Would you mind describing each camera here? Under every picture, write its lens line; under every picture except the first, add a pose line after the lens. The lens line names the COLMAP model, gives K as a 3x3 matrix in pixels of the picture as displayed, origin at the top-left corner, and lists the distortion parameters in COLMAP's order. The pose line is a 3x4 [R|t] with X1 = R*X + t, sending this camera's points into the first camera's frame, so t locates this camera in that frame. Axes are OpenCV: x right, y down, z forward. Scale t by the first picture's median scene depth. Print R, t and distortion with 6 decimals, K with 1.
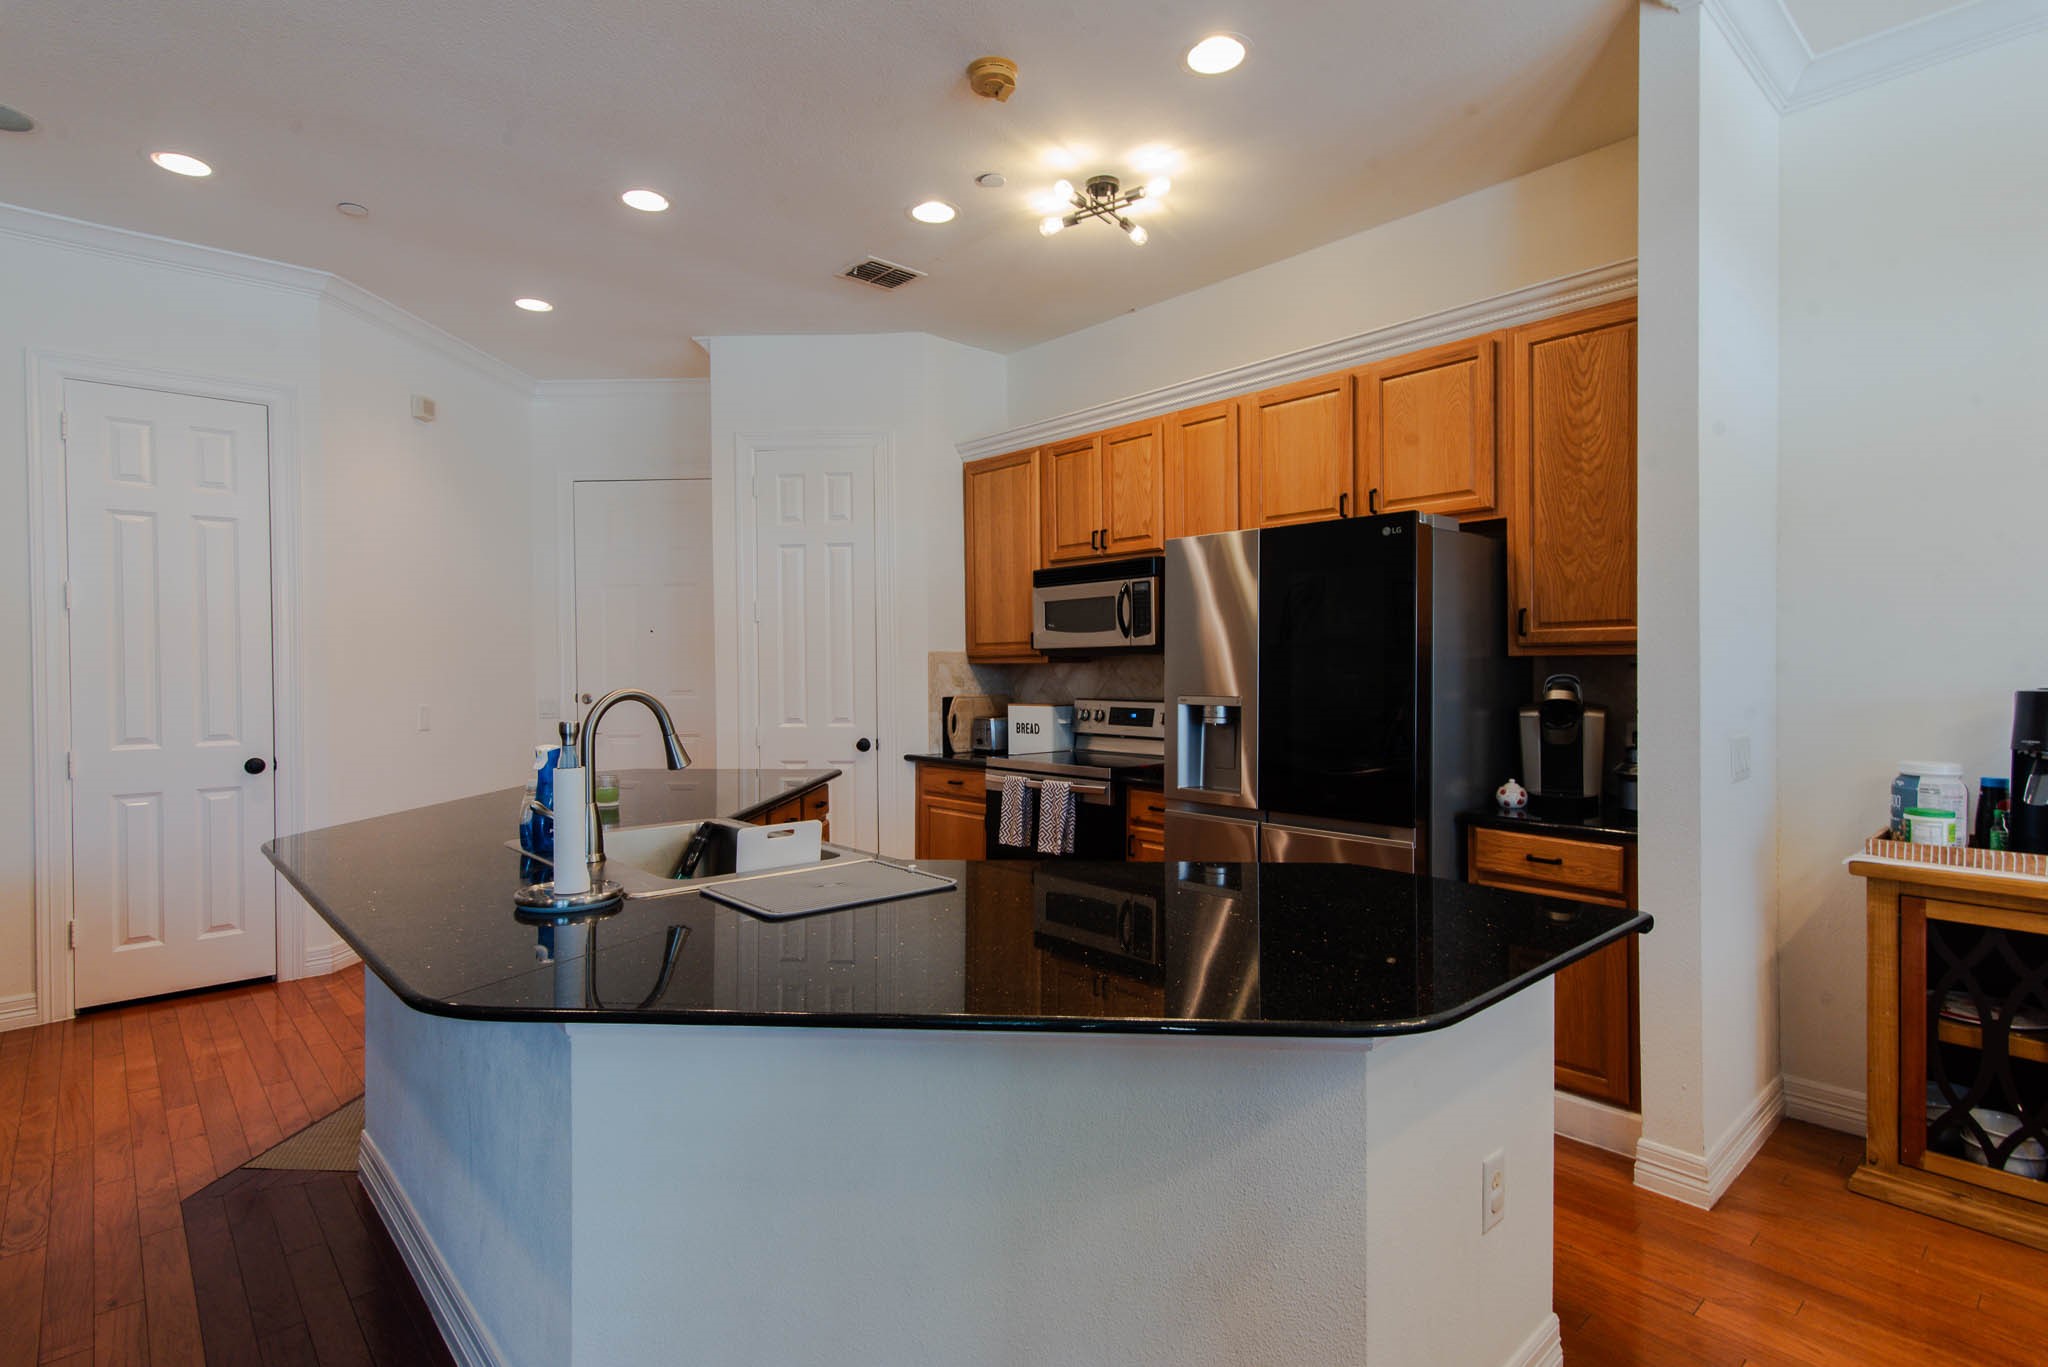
lens RADIAL K [[1015.4, 0, 1020.9], [0, 1015.4, 677.1], [0, 0, 1]] dist [0.014560, 0.000066]
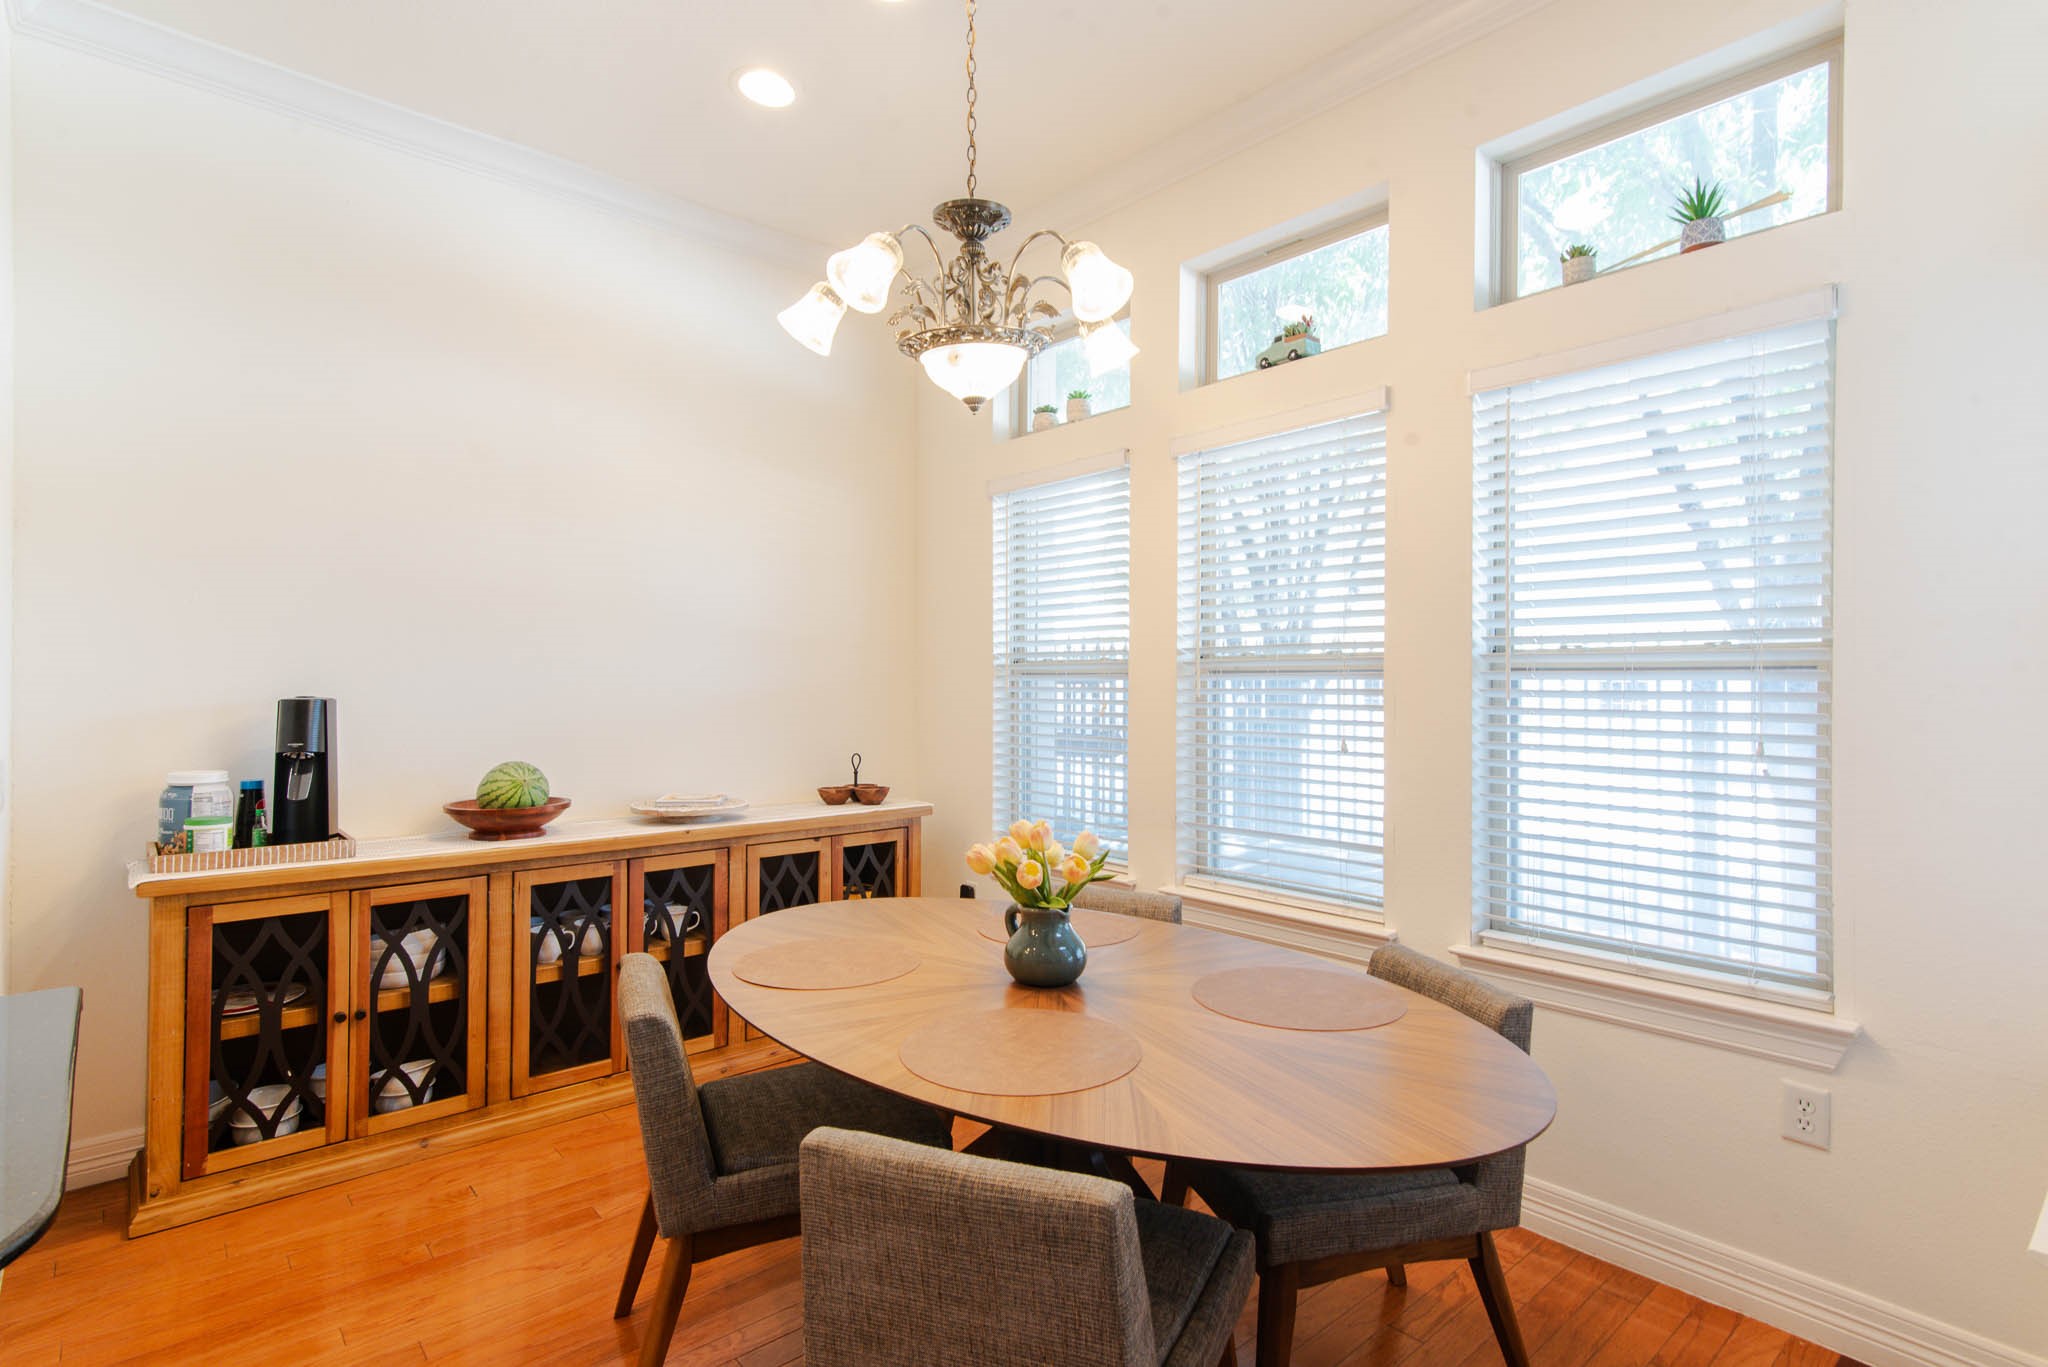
lens RADIAL K [[1015.4, 0, 1020.9], [0, 1015.4, 677.1], [0, 0, 1]] dist [0.014560, 0.000066]
pose [[0.017574, 0.004244, 0.999837, -0.085540], [0.003501, 0.999985, -0.004306, -0.002161], [-0.999839, 0.003576, 0.017559, 0.128464]]
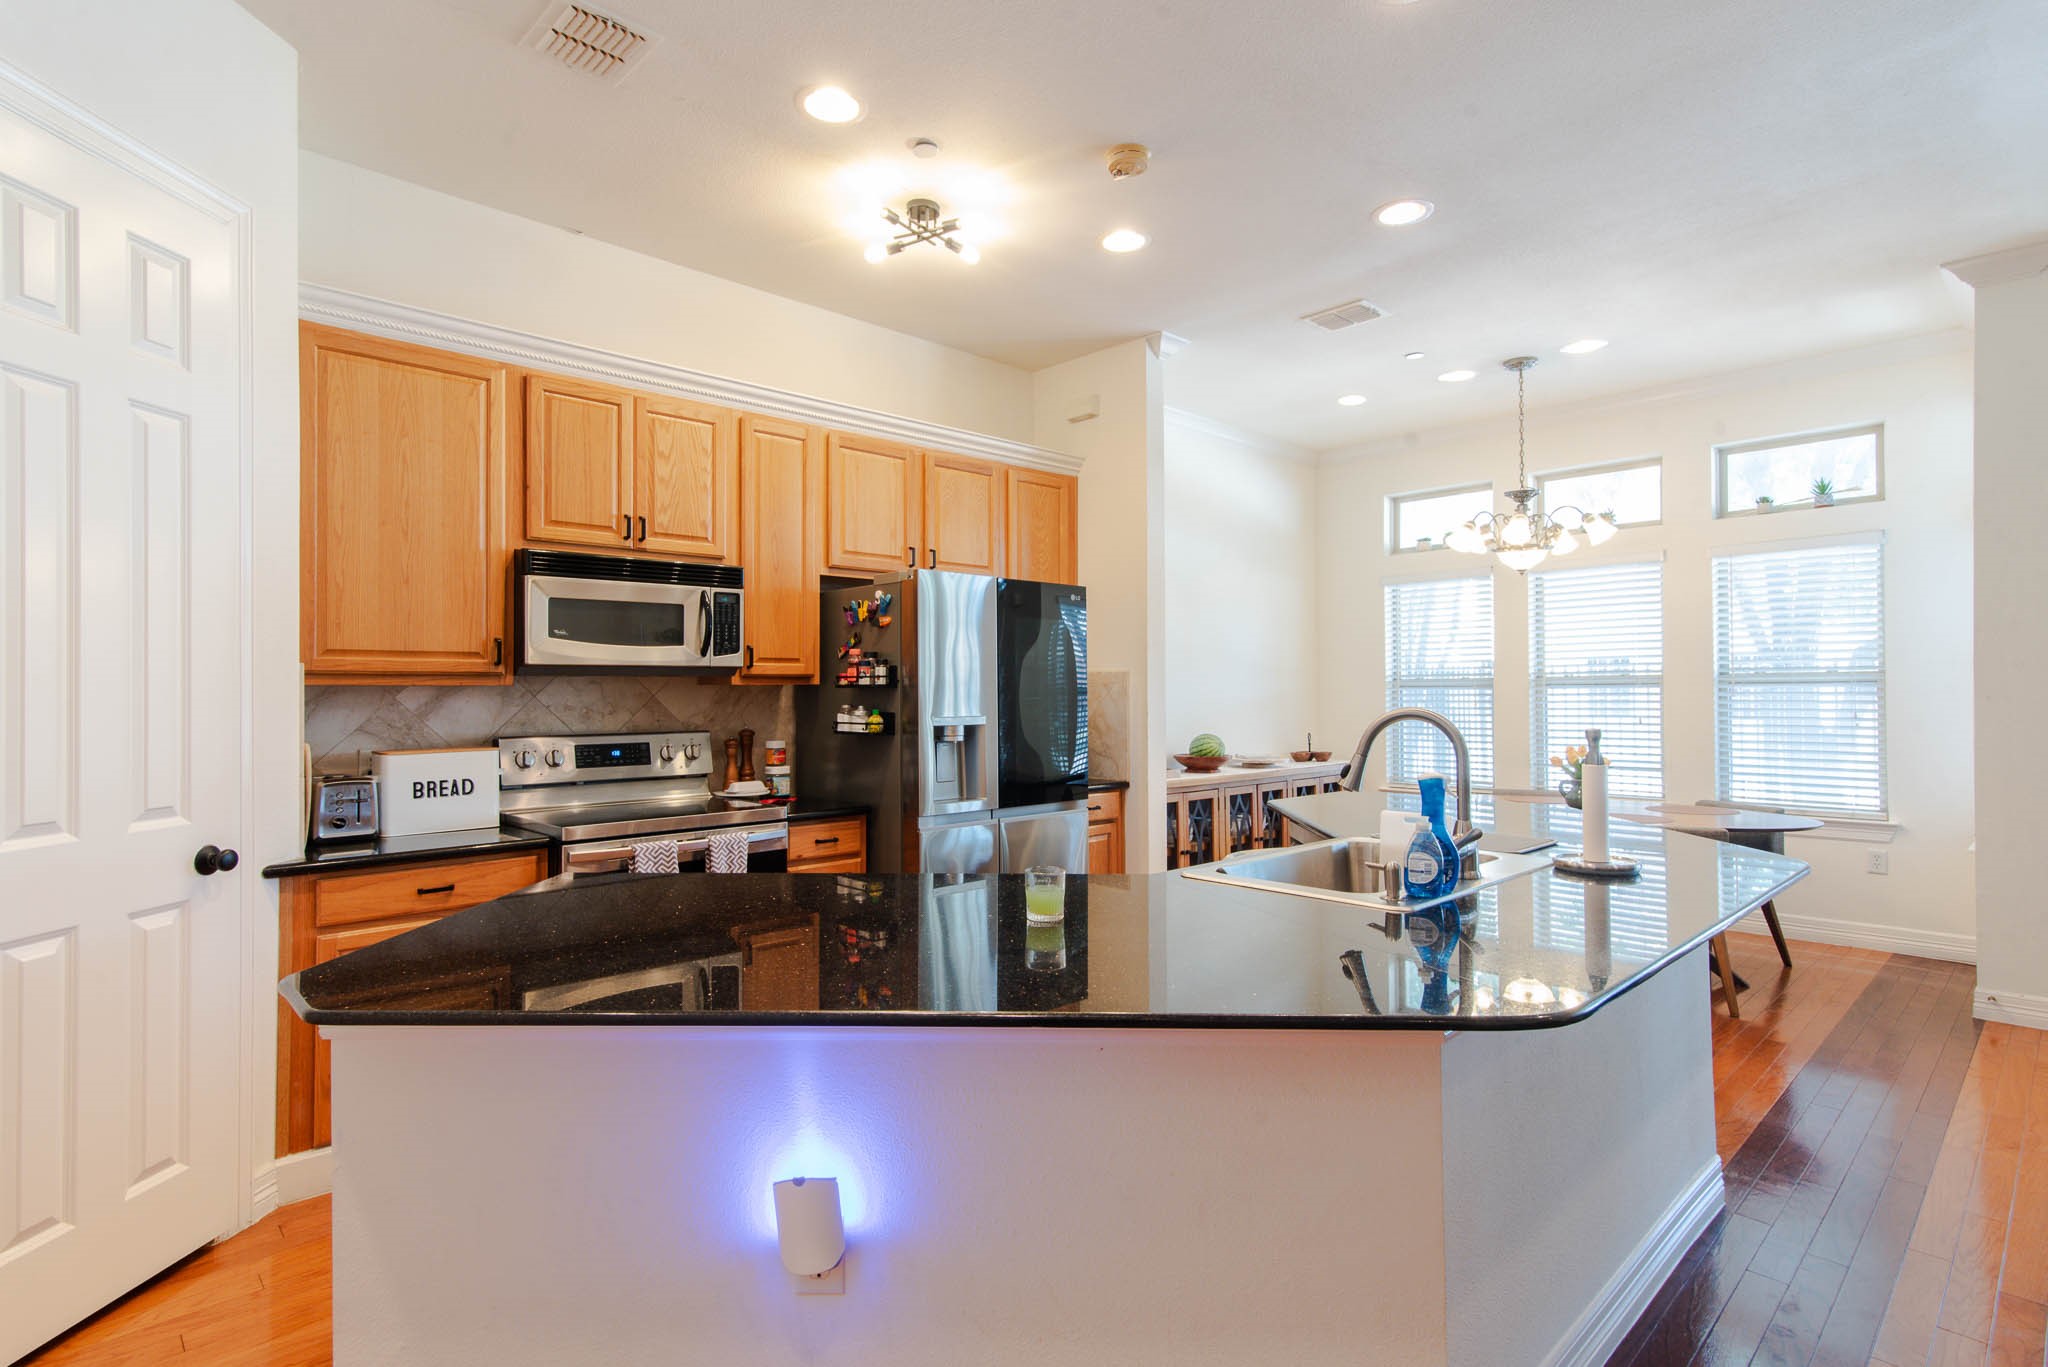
lens RADIAL K [[1015.4, 0, 1020.9], [0, 1015.4, 677.1], [0, 0, 1]] dist [0.014560, 0.000066]
pose [[-0.025411, 0.016039, 0.999548, -0.925074], [0.011959, 0.999805, -0.015739, -0.006716], [-0.999606, 0.011553, -0.025598, 0.946409]]
